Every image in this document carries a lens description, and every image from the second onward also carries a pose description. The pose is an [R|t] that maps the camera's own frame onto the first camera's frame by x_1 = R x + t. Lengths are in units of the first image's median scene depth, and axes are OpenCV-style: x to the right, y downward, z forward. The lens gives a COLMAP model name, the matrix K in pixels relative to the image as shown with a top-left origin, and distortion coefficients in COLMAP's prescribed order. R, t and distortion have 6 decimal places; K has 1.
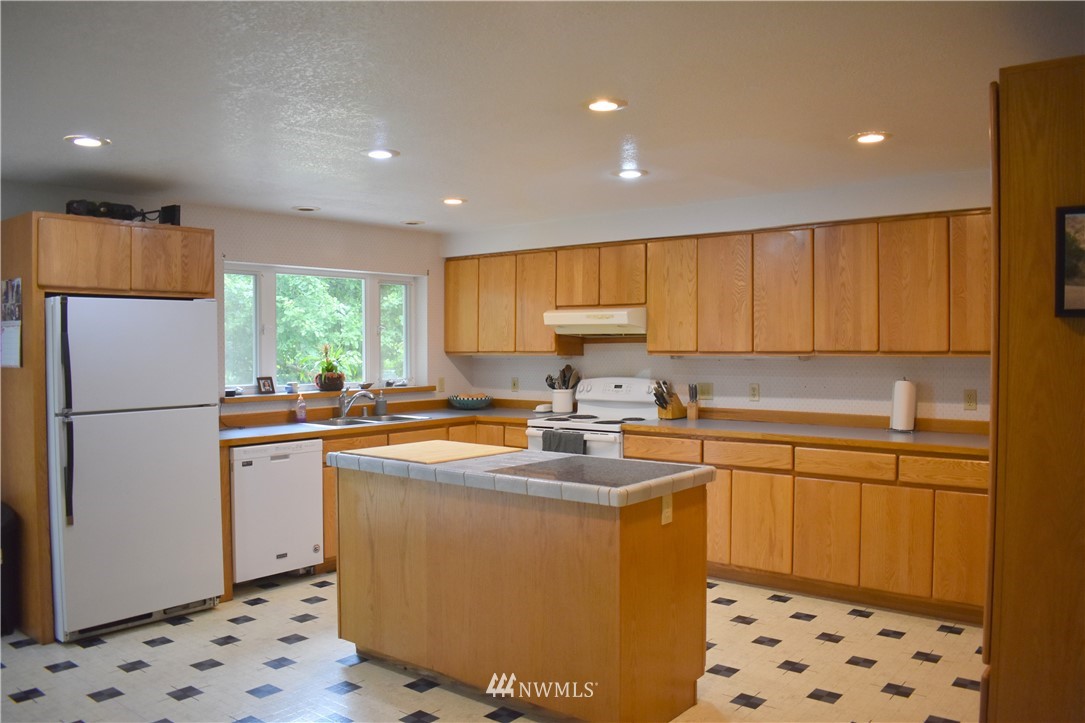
lens RADIAL K [[851.0, 0, 542.5], [0, 851.0, 361.5], [0, 0, 1]] dist [-0.004288, -0.000091]
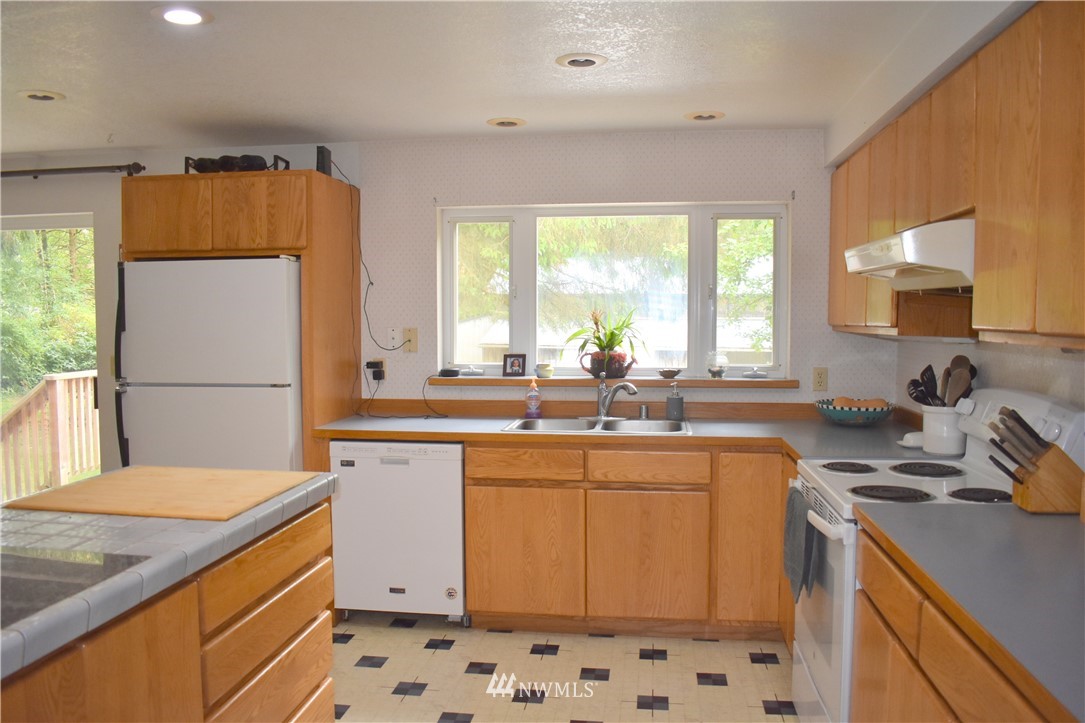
lens RADIAL K [[851.0, 0, 542.5], [0, 851.0, 361.5], [0, 0, 1]] dist [-0.004288, -0.000091]
pose [[0.526992, 0.051258, -0.848323, 0.394648], [-0.018513, 0.998635, 0.048839, -0.015370], [0.849668, -0.010033, 0.527222, 0.707576]]
